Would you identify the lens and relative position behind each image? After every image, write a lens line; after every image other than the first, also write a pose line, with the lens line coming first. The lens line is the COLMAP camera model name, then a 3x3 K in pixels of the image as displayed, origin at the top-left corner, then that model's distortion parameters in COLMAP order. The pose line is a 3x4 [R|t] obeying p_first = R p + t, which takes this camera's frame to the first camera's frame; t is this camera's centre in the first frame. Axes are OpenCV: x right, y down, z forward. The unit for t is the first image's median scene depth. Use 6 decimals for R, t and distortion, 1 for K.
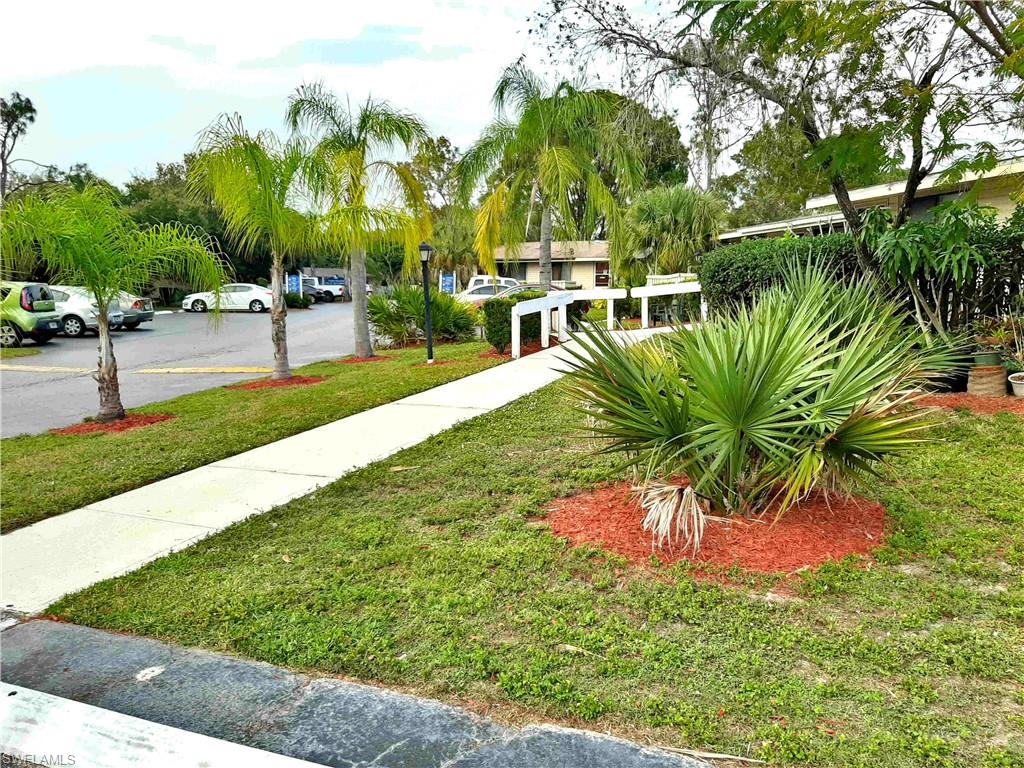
lens RADIAL K [[871.0, 0, 512.0], [0, 871.0, 384.0], [0, 0, 1]] dist [0.008257, -0.000539]
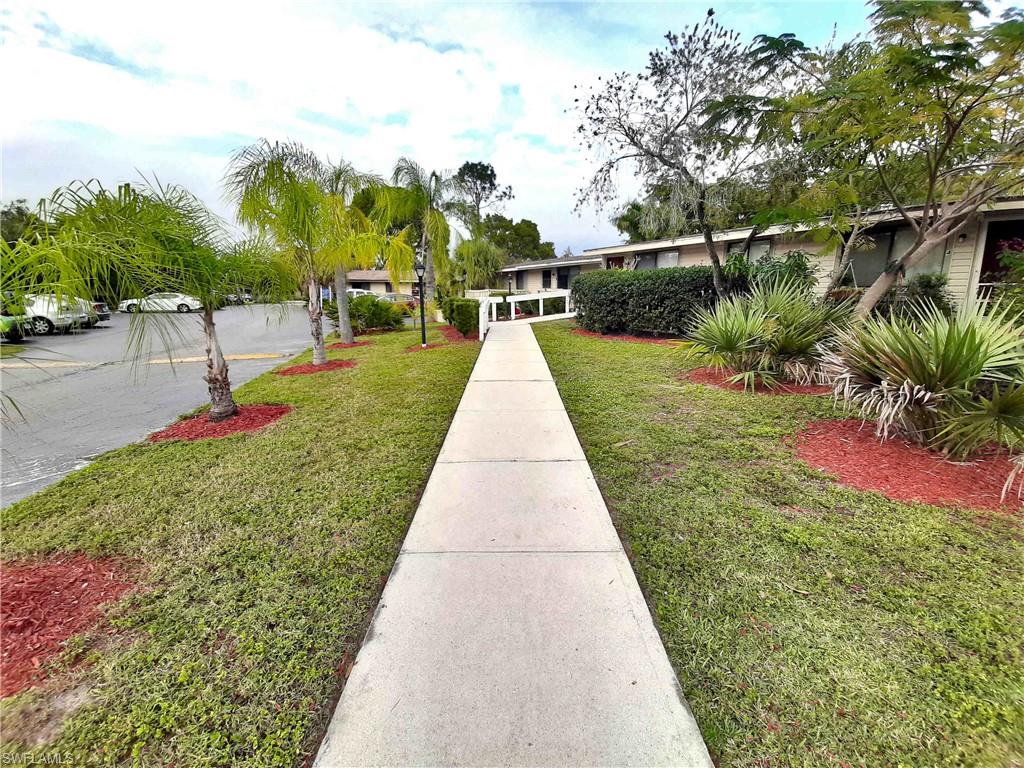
lens RADIAL K [[412.1, 0, 512.0], [0, 412.1, 384.0], [0, 0, 1]] dist [-0.002400, -0.000281]
pose [[0.900905, -0.085257, 0.425560, -0.176836], [0.043744, 0.993360, 0.106404, -0.019038], [-0.431806, -0.077244, 0.898653, 0.193257]]
